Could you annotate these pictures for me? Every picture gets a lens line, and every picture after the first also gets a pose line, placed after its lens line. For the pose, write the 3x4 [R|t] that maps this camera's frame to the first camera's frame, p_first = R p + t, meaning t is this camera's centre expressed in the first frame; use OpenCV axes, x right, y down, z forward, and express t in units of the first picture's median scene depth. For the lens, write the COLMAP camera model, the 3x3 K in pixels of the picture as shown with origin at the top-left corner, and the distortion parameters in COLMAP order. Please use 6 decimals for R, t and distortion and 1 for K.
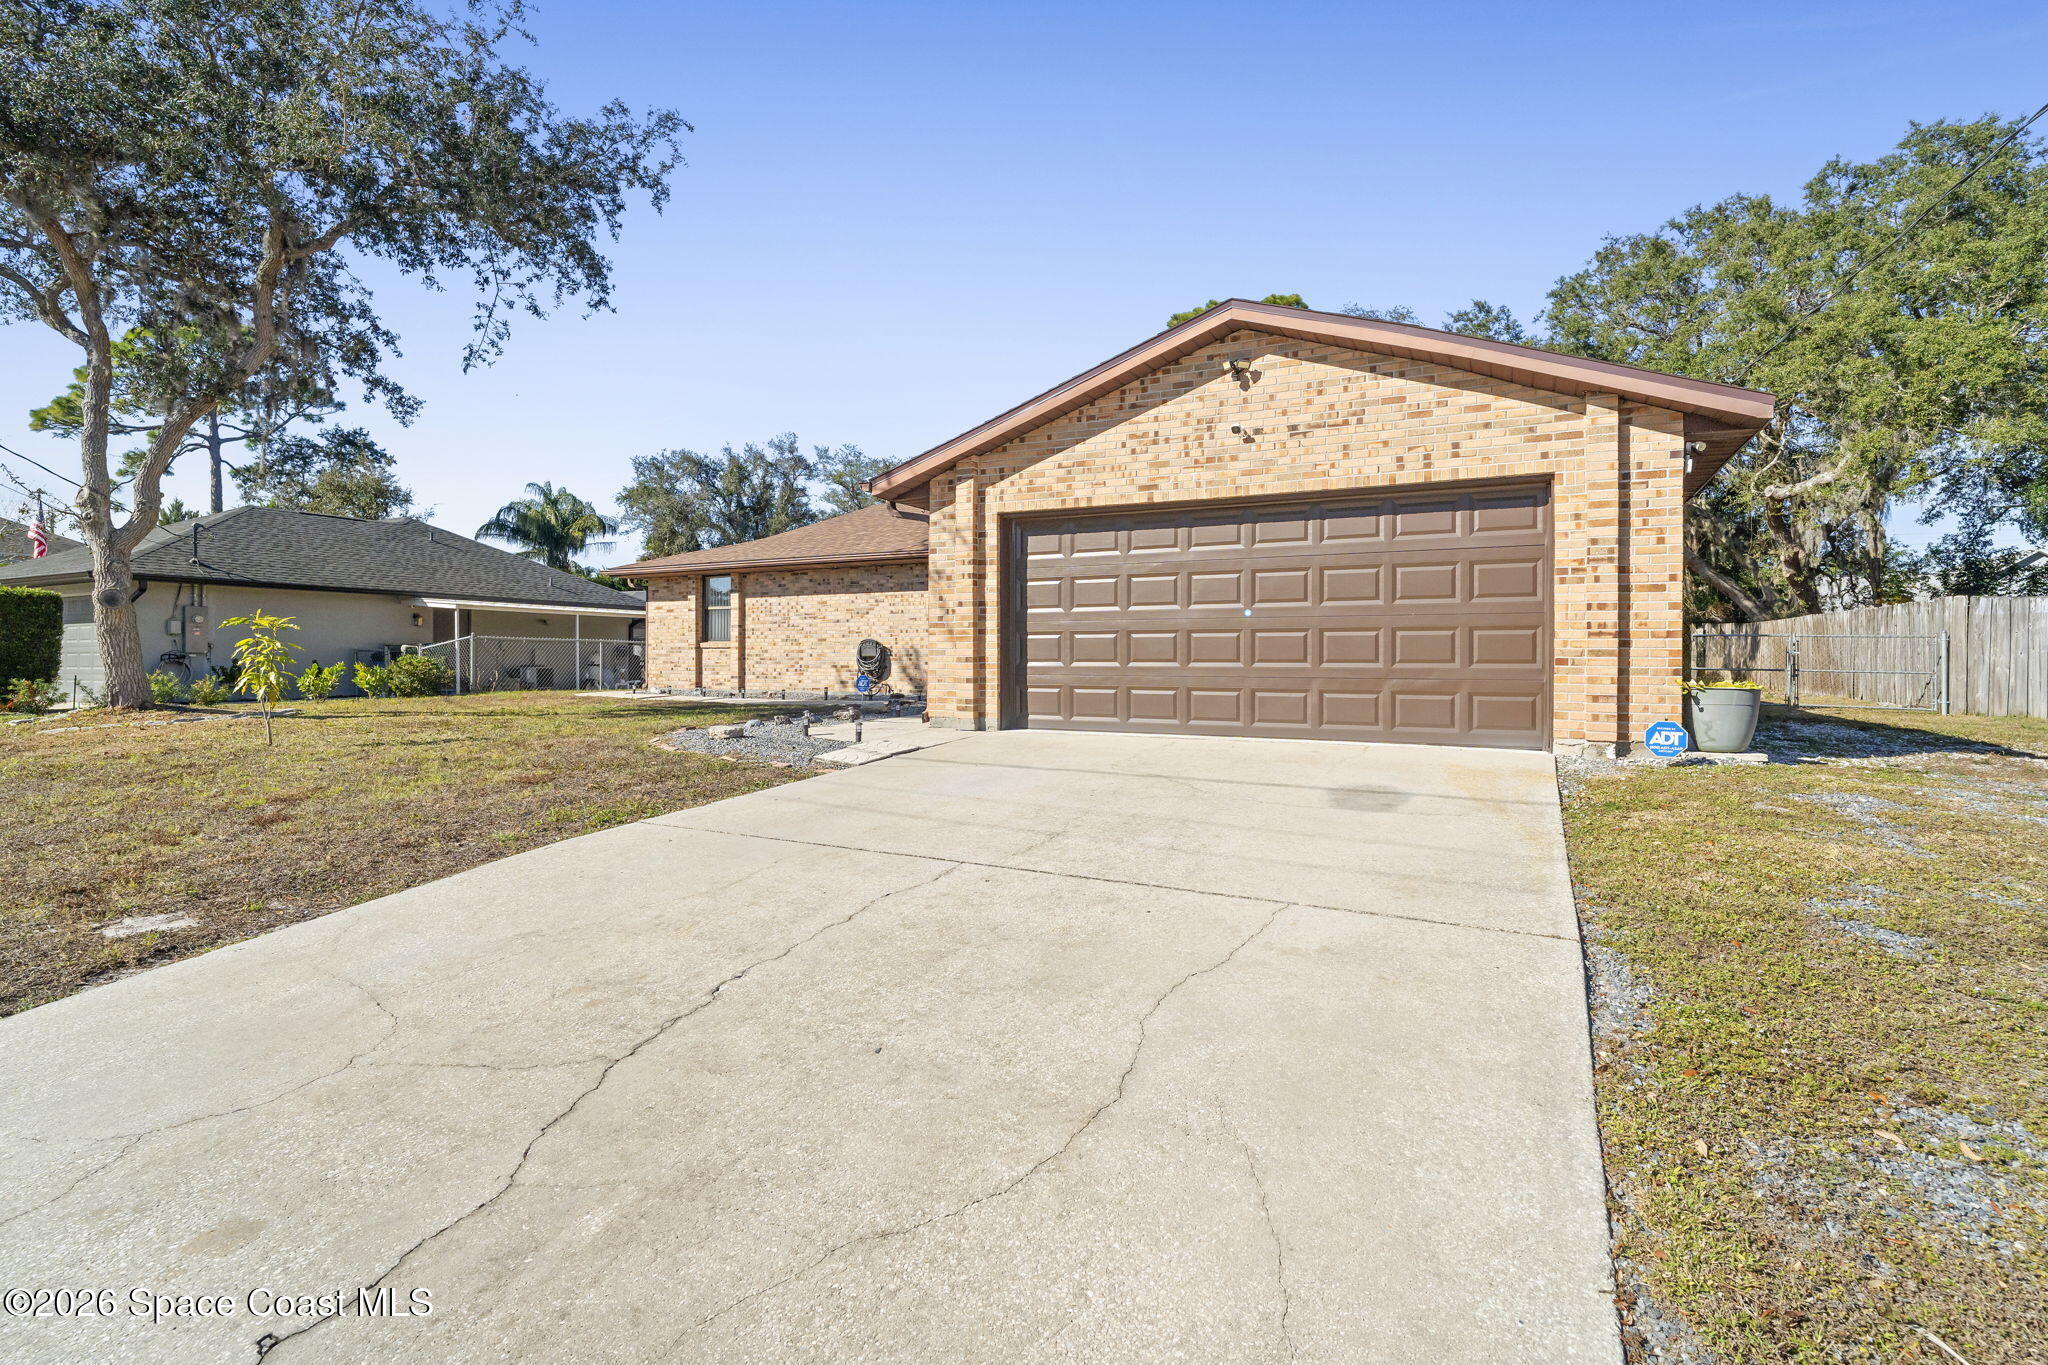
lens RADIAL K [[972.1, 0, 1035.4], [0, 972.1, 660.0], [0, 0, 1]] dist [-0.013267, -0.000419]
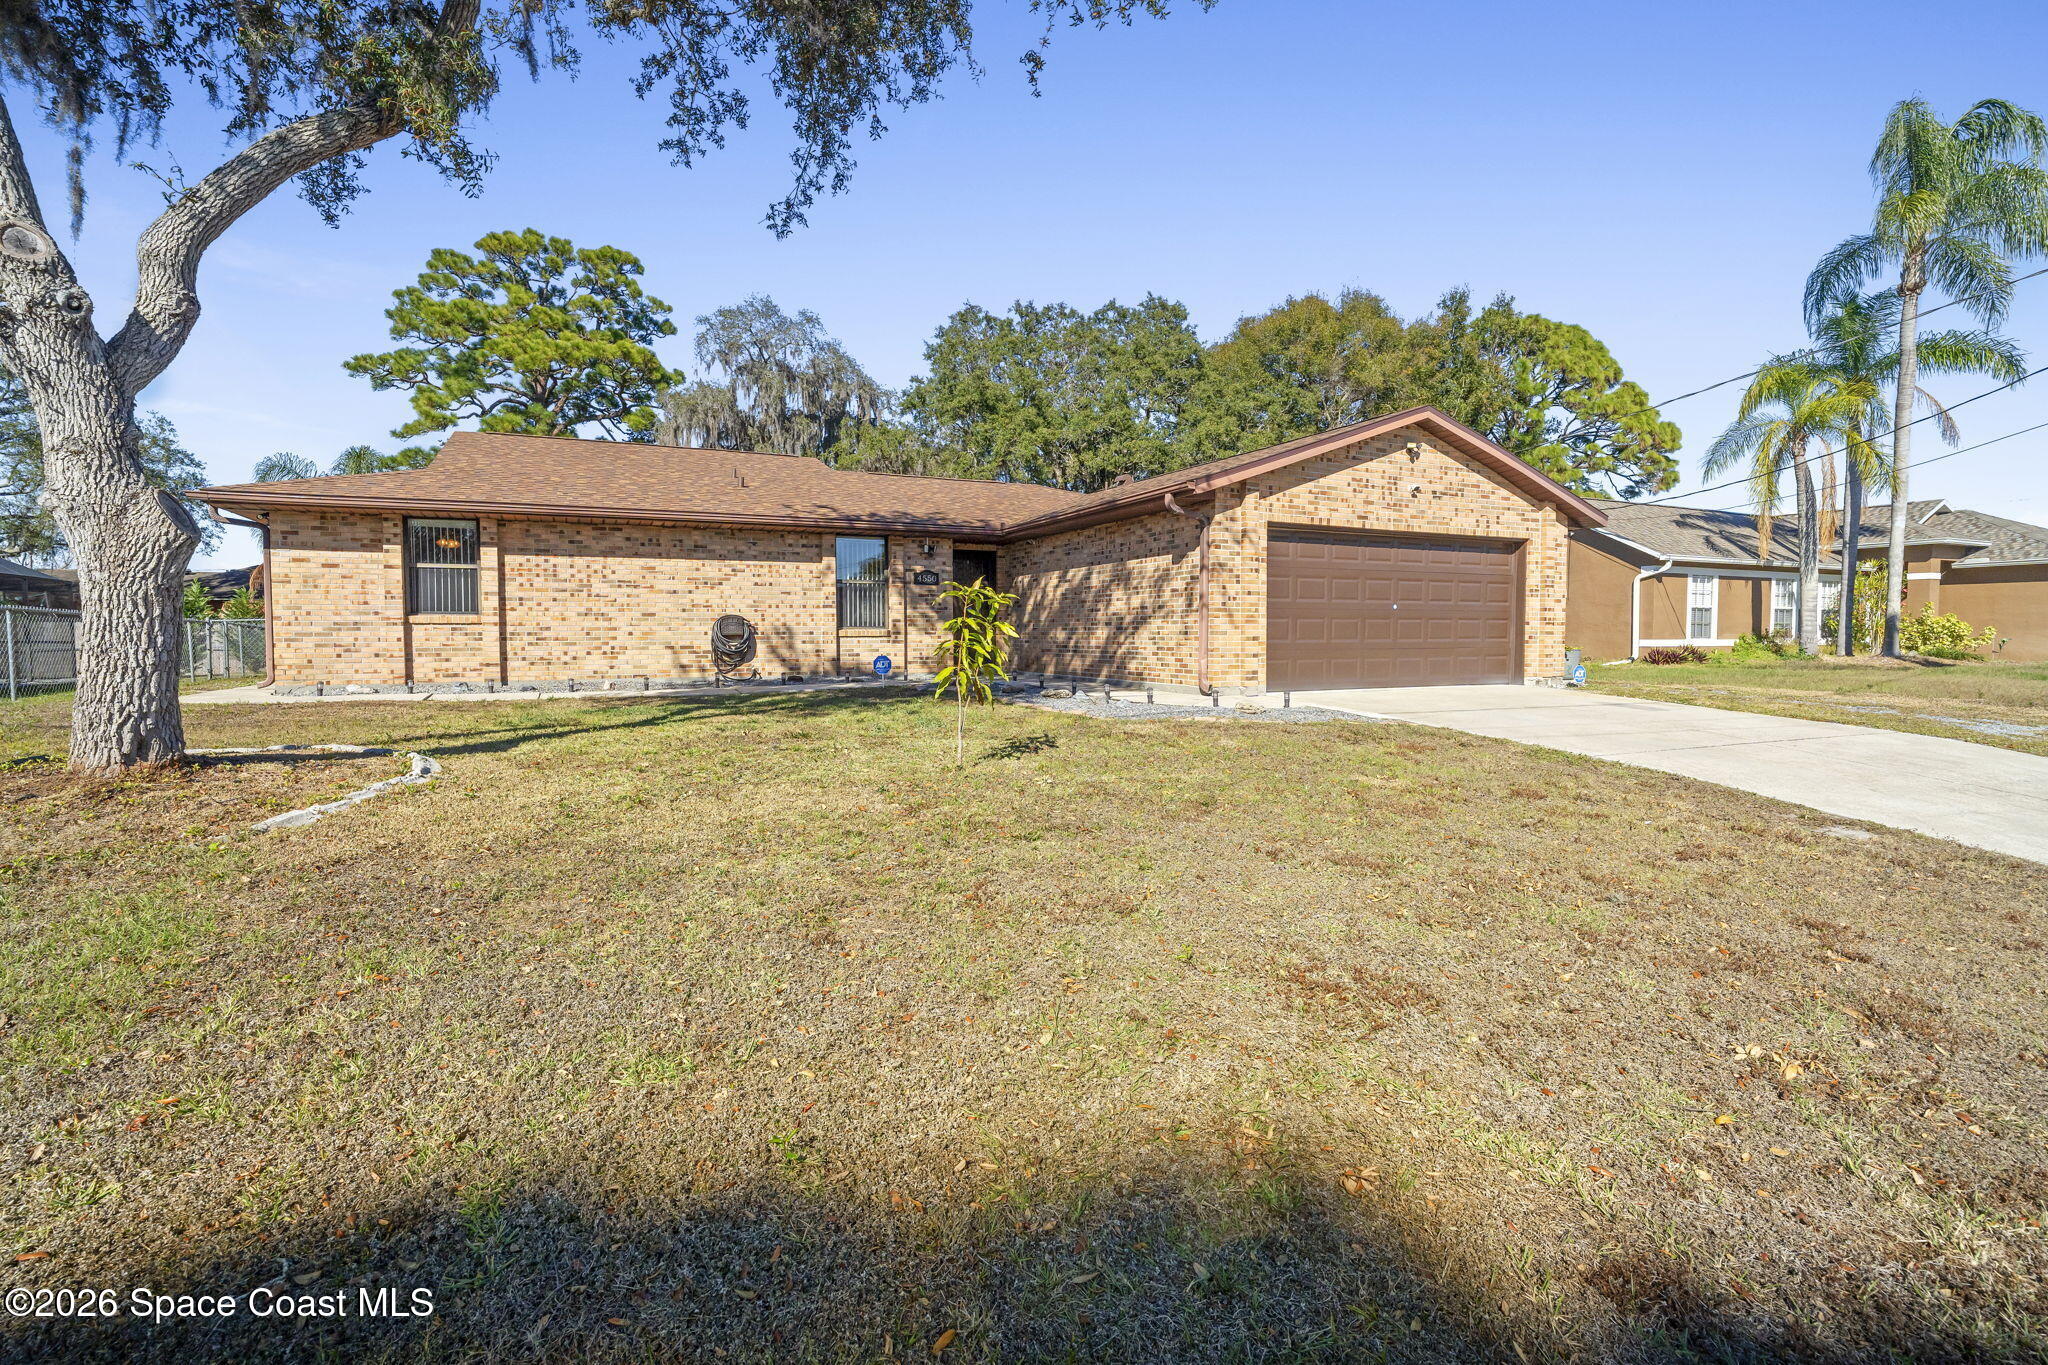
lens RADIAL K [[959.6, 0, 1029.2], [0, 959.6, 672.2], [0, 0, 1]] dist [-0.018857, 0.009930]
pose [[0.605573, -0.035197, 0.795011, -1.307160], [0.003189, 0.999121, 0.041805, -0.010288], [-0.795783, -0.022780, 0.605153, 0.530379]]
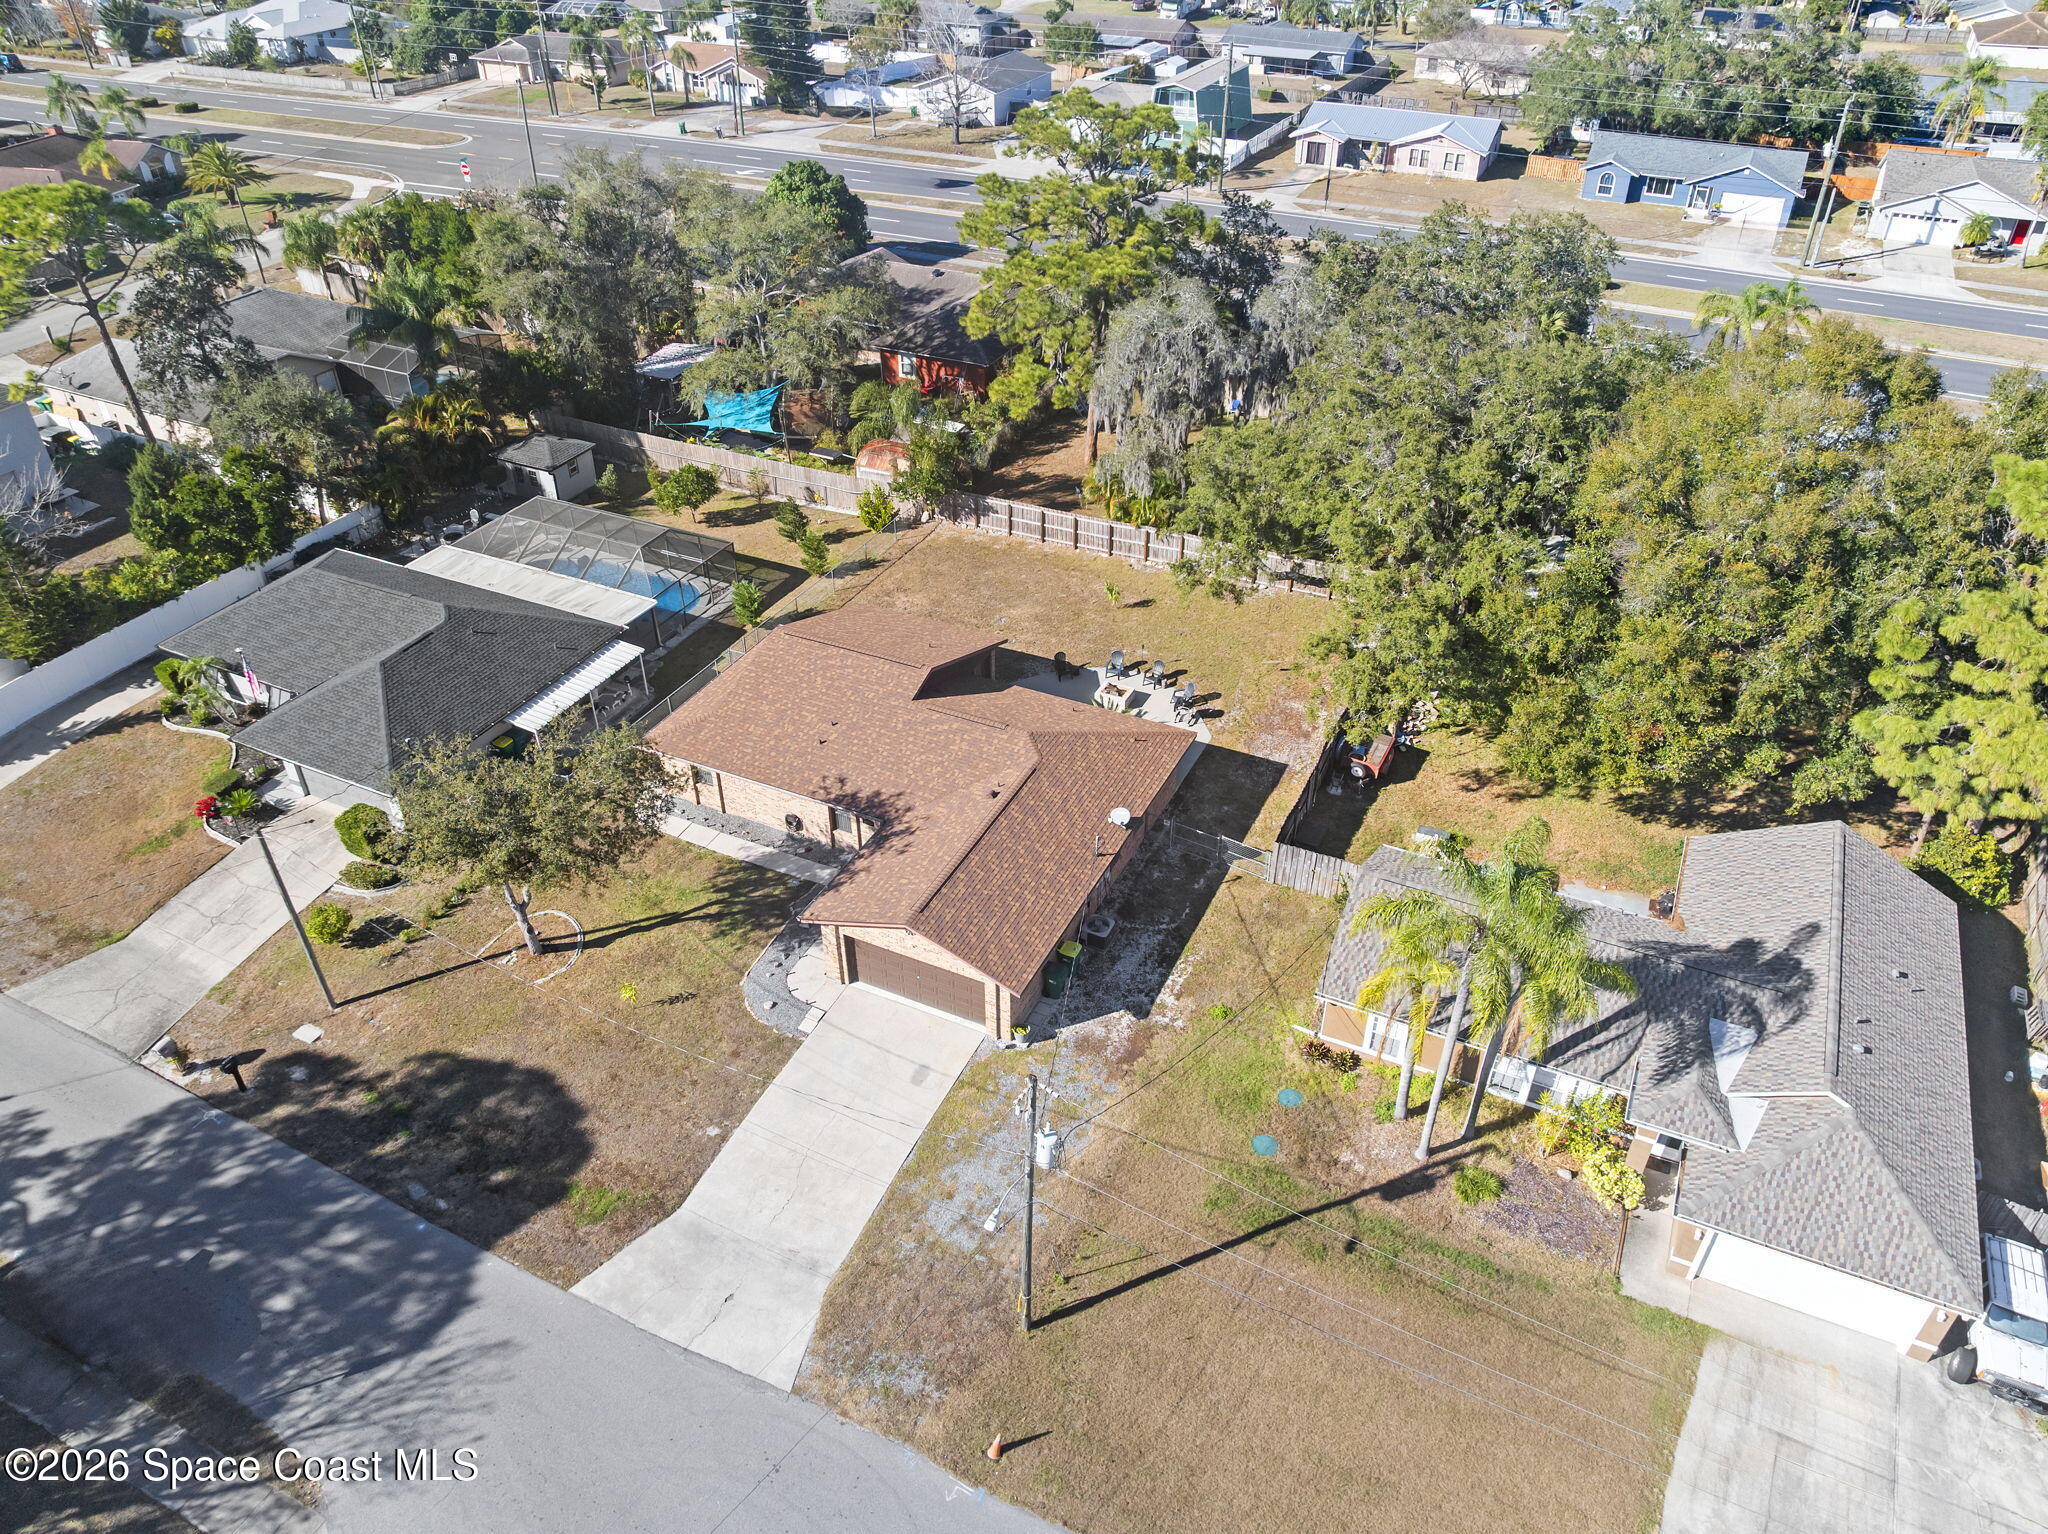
lens RADIAL K [[1461.6, 0, 1024.0], [0, 1461.6, 767.0], [0, 0, 1]] dist [-0.015299, -0.023565]
pose [[0.999803, -0.017676, 0.009070, 0.543079], [0.008947, 0.808215, 0.588819, -3.571387], [-0.017738, -0.588622, 0.808214, -2.648349]]
